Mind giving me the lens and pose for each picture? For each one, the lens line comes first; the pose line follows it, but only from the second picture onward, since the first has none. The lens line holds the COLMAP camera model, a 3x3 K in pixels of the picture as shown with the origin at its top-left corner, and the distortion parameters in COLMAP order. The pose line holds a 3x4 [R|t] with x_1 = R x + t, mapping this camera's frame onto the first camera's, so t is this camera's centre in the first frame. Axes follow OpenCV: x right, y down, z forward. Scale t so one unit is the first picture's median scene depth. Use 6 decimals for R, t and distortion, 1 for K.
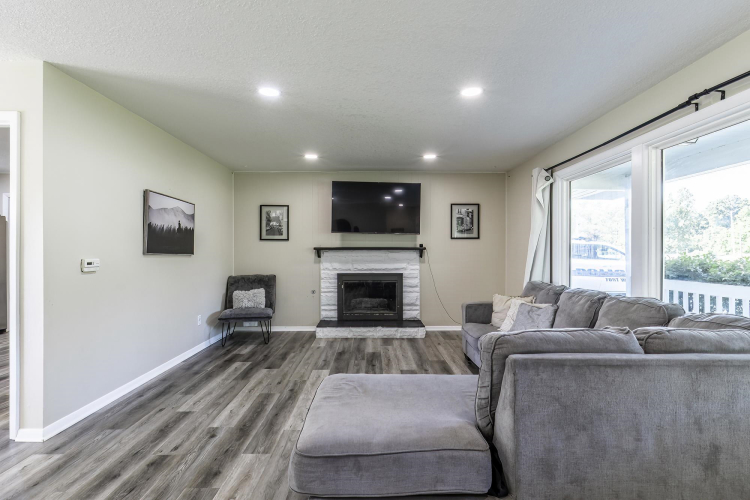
lens RADIAL K [[356.7, 0, 376.5], [0, 356.7, 248.9], [0, 0, 1]] dist [-0.002902, 0.000971]
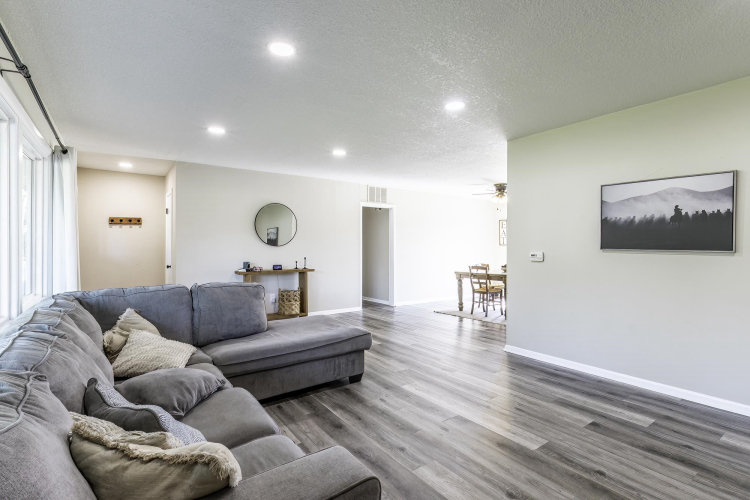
lens RADIAL K [[356.7, 0, 378.2], [0, 356.7, 250.8], [0, 0, 1]] dist [-0.002902, 0.000971]
pose [[-0.812519, 0.001959, -0.582932, 0.410456], [0.001103, 0.999998, 0.001823, 0.013702], [0.582934, 0.000838, -0.812519, 1.323488]]
